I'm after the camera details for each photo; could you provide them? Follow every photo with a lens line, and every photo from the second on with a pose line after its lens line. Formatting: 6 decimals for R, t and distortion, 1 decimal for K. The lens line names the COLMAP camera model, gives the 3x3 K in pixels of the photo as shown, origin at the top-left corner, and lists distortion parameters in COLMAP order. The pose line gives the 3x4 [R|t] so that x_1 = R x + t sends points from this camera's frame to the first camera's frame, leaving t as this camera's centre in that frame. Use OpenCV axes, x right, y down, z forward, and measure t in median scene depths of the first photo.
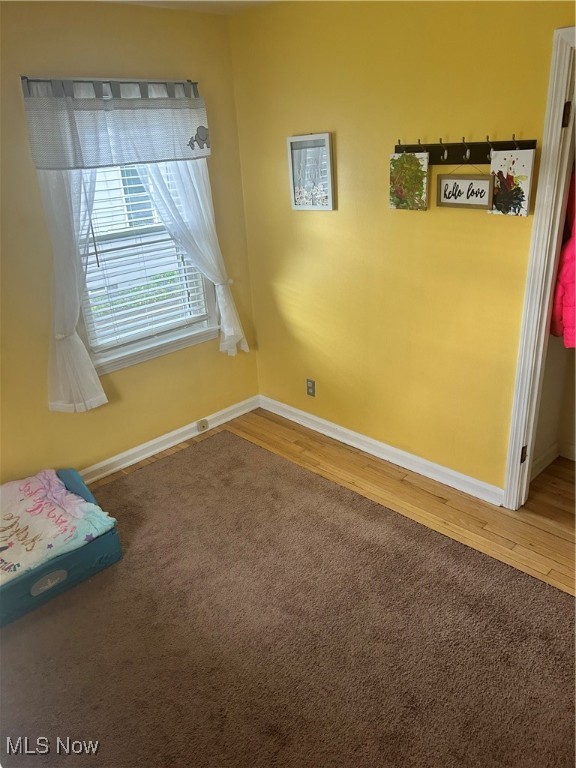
lens RADIAL K [[577.6, 0, 287.0], [0, 577.6, 382.7], [0, 0, 1]] dist [0.047207, -0.046308]
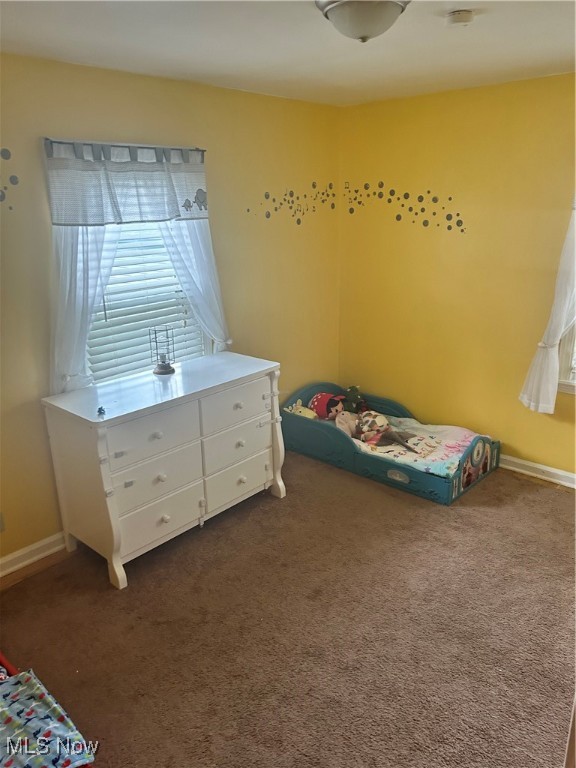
lens RADIAL K [[577.6, 0, 286.2], [0, 577.6, 384.8], [0, 0, 1]] dist [0.047207, -0.046308]
pose [[0.070748, 0.345754, -0.935654, 0.792086], [-0.380878, 0.876296, 0.295020, -0.174542], [0.921915, 0.335498, 0.193686, 0.329730]]
